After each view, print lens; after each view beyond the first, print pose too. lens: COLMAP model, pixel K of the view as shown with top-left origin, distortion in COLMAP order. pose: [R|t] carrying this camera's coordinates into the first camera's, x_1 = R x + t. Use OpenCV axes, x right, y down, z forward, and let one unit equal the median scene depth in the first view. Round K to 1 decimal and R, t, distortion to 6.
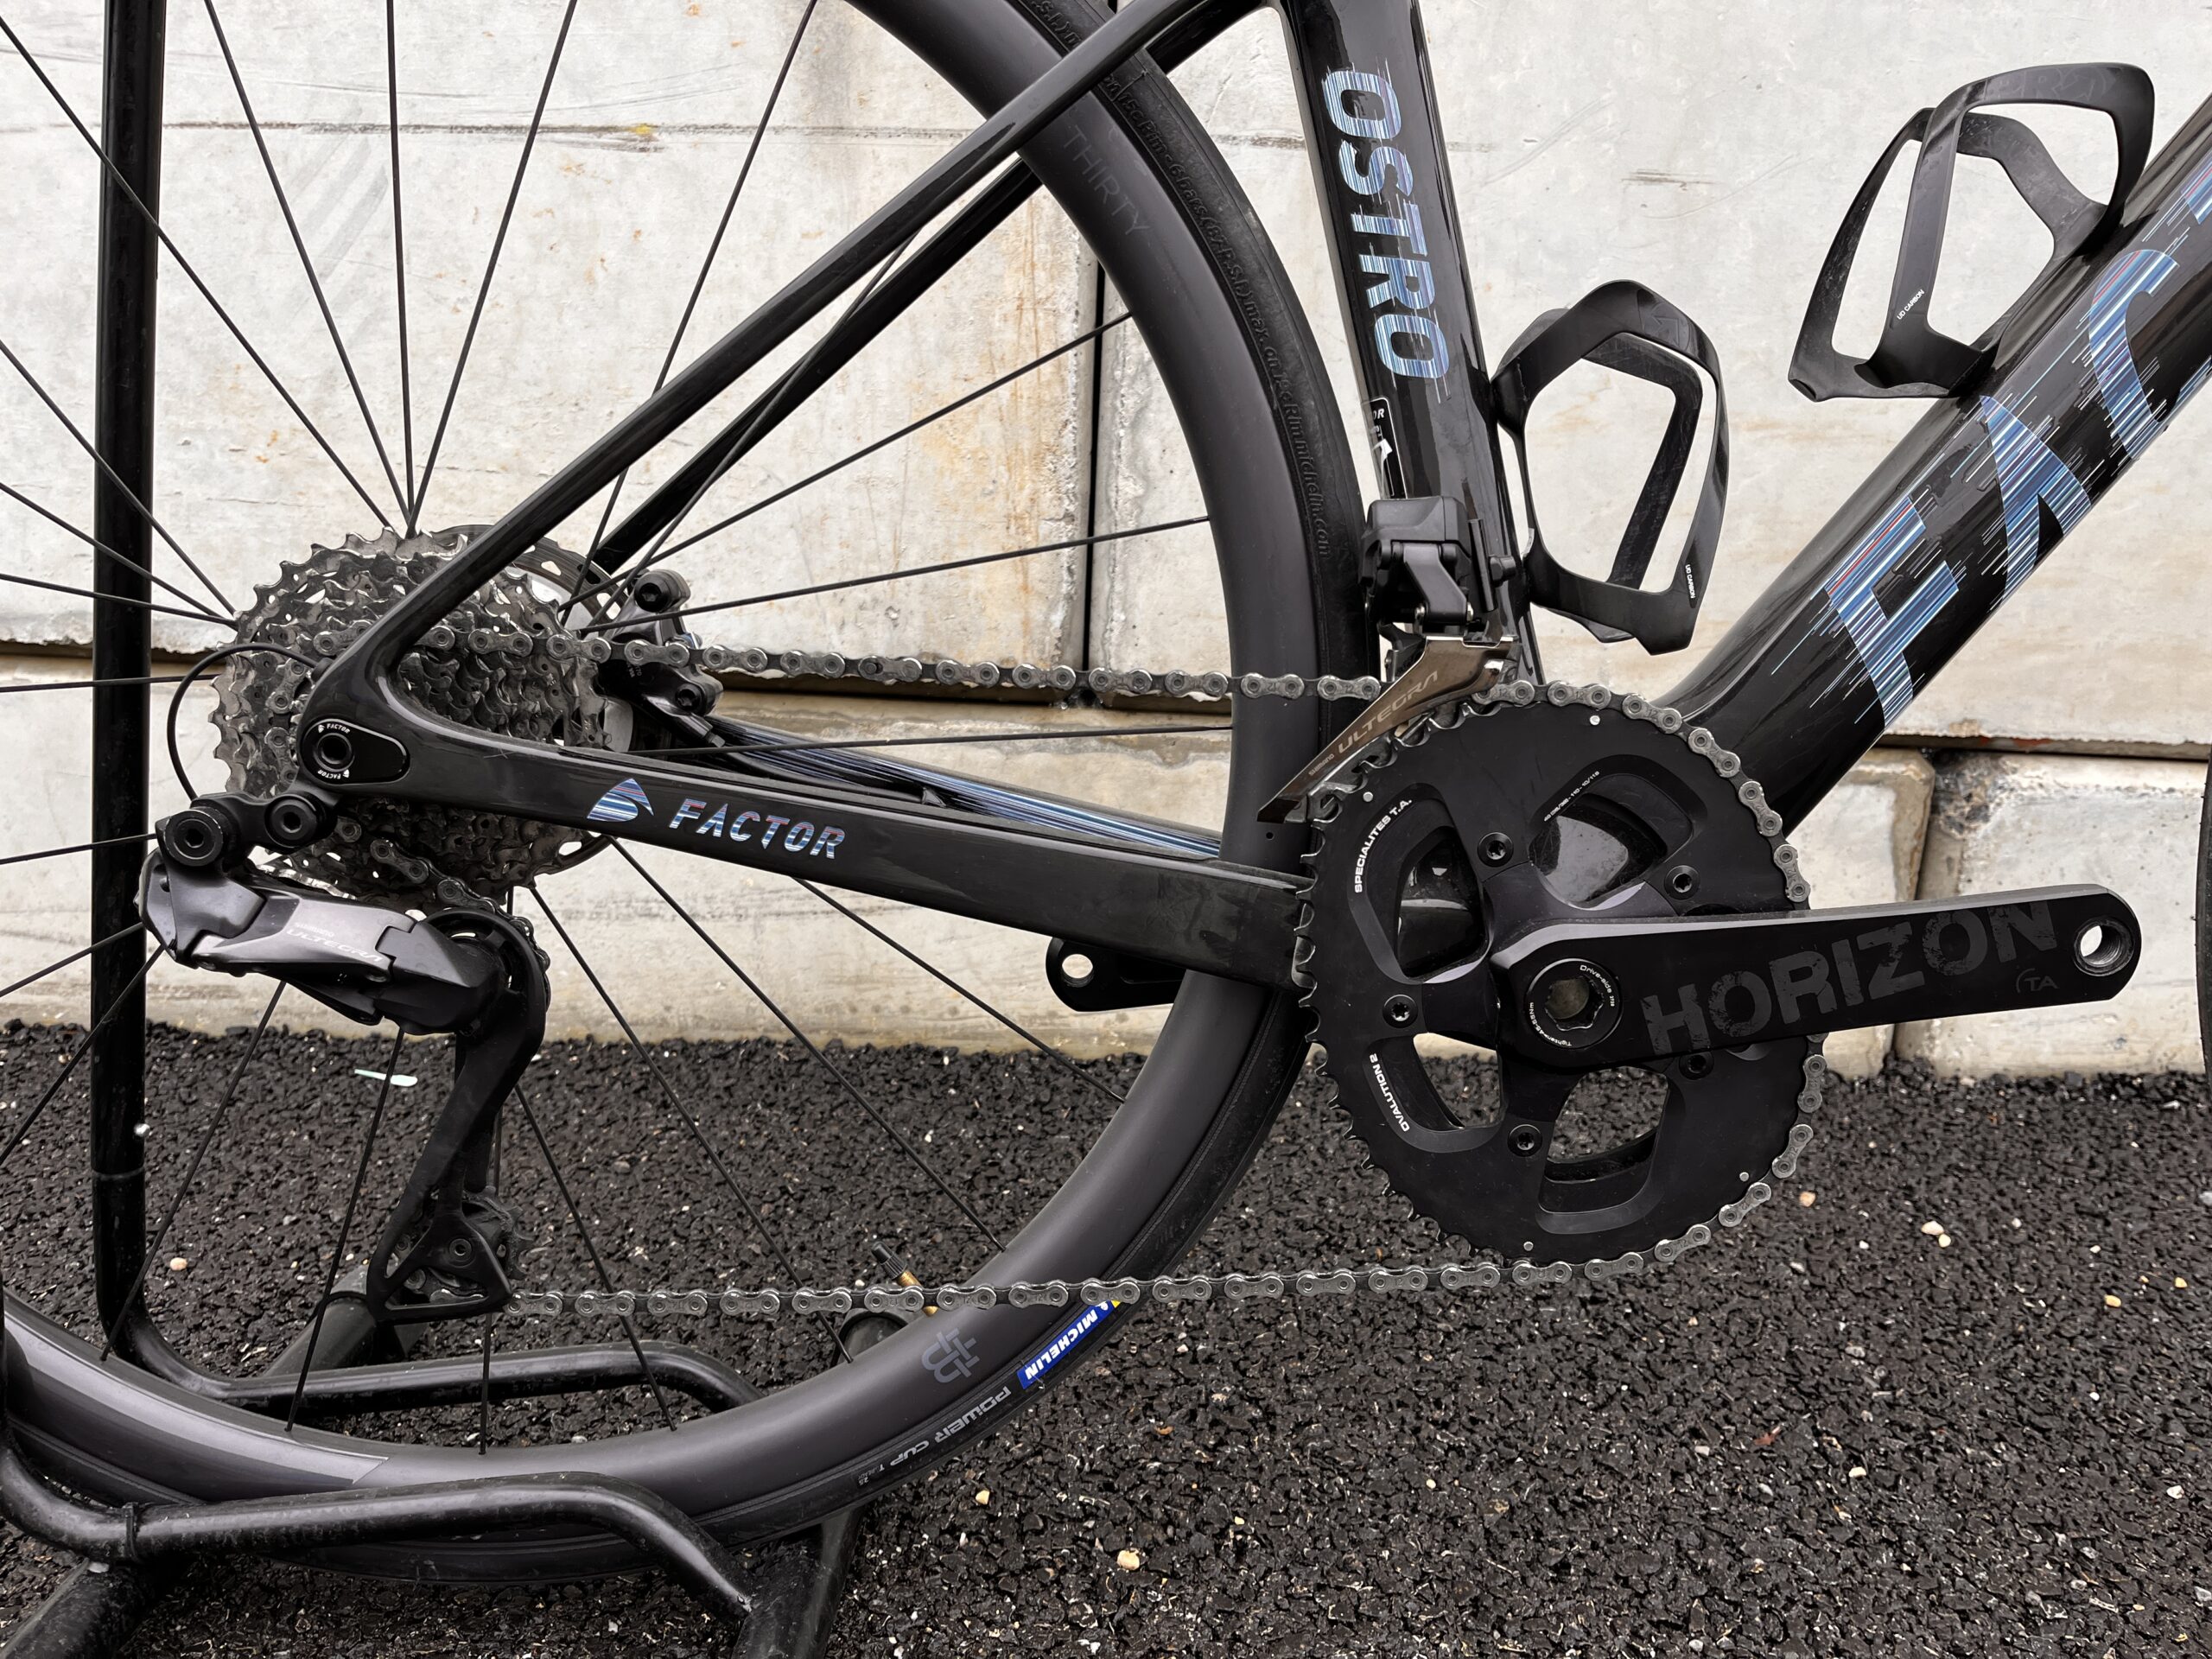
lens RADIAL K [[1683.6, 0, 1106.4], [0, 1683.6, 826.5], [0, 0, 1]] dist [0.057587, -0.097327]
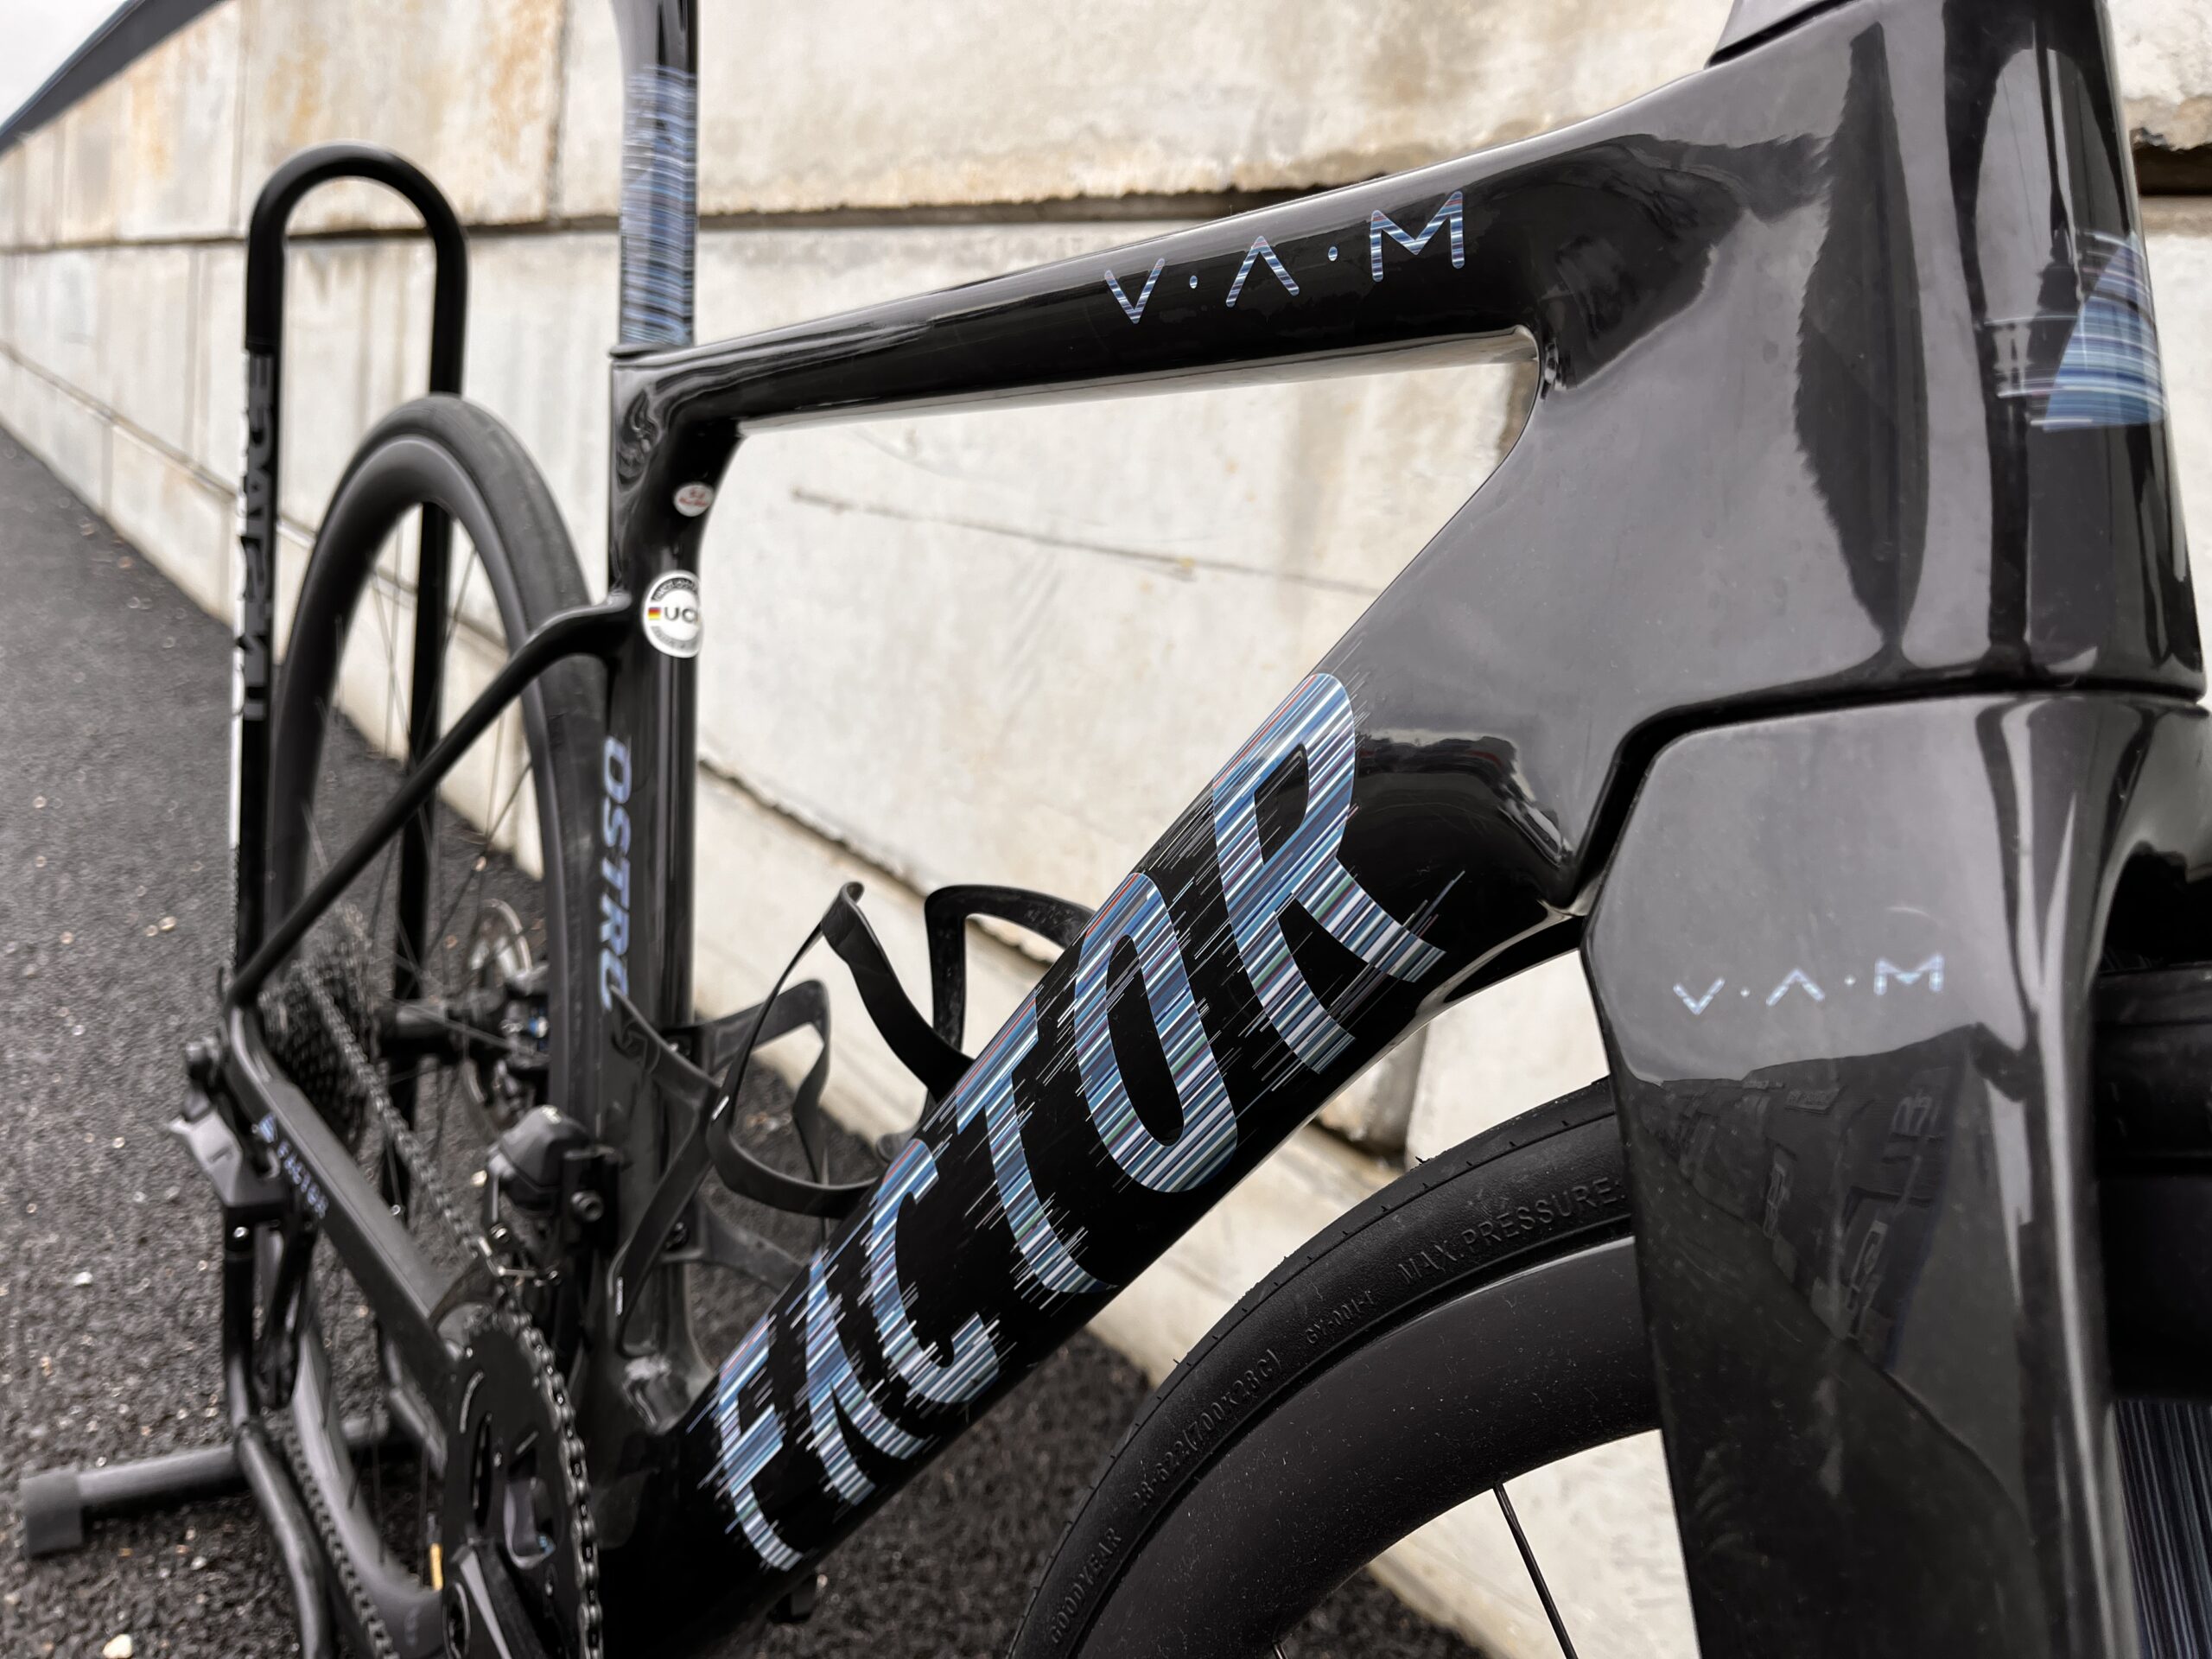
lens RADIAL K [[1683.6, 0, 1129.3], [0, 1683.6, 849.0], [0, 0, 1]] dist [0.057587, -0.097327]
pose [[0.574932, 0.224441, -0.786816, 1.215559], [-0.288675, 0.955443, 0.061605, -0.531946], [0.765585, 0.191715, 0.614106, 0.569955]]
